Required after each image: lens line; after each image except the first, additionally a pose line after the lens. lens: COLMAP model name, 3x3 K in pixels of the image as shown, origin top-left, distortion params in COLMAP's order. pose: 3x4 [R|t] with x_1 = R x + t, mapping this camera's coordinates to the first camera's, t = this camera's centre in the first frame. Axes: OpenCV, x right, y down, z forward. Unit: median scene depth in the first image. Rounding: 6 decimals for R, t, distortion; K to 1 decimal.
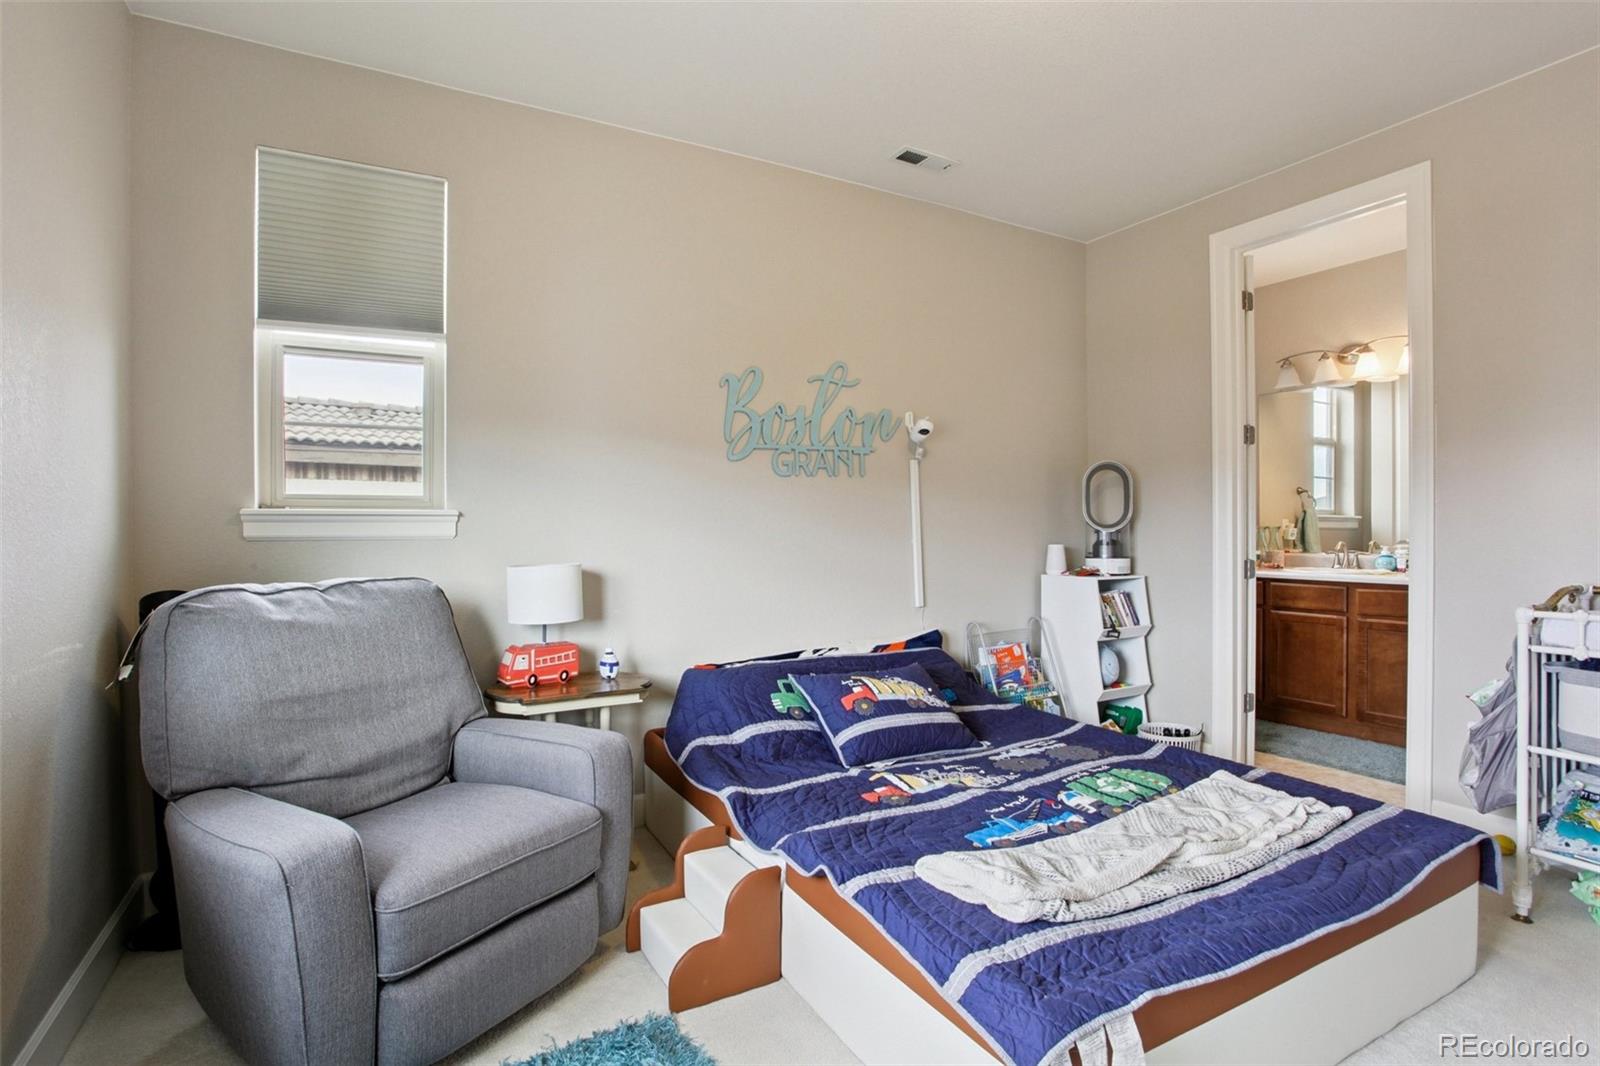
lens RADIAL K [[771.0, 0, 794.1], [0, 771.0, 535.6], [0, 0, 1]] dist [-0.039115, 0.000050]
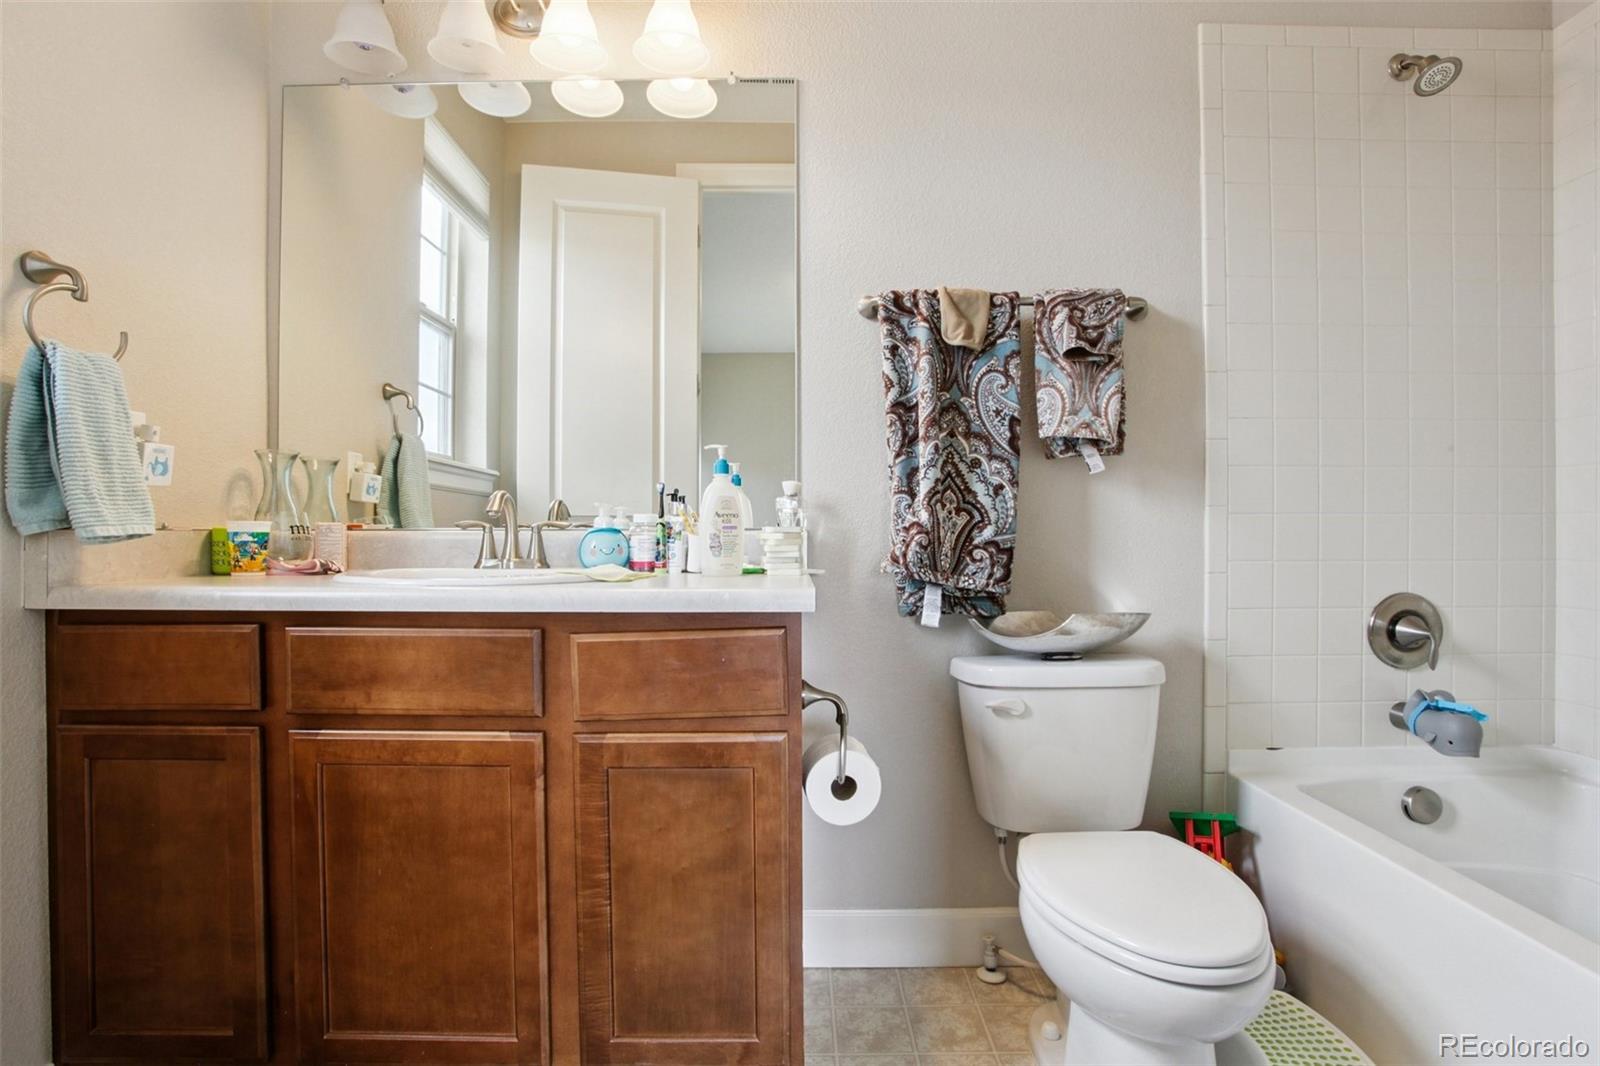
lens RADIAL K [[771.0, 0, 800.3], [0, 771.0, 529.7], [0, 0, 1]] dist [-0.039115, 0.000050]
pose [[0.470560, 0.002492, 0.882365, 0.513622], [0.007100, 0.999953, -0.006610, 0.031246], [-0.882340, 0.009375, 0.470520, 0.766400]]
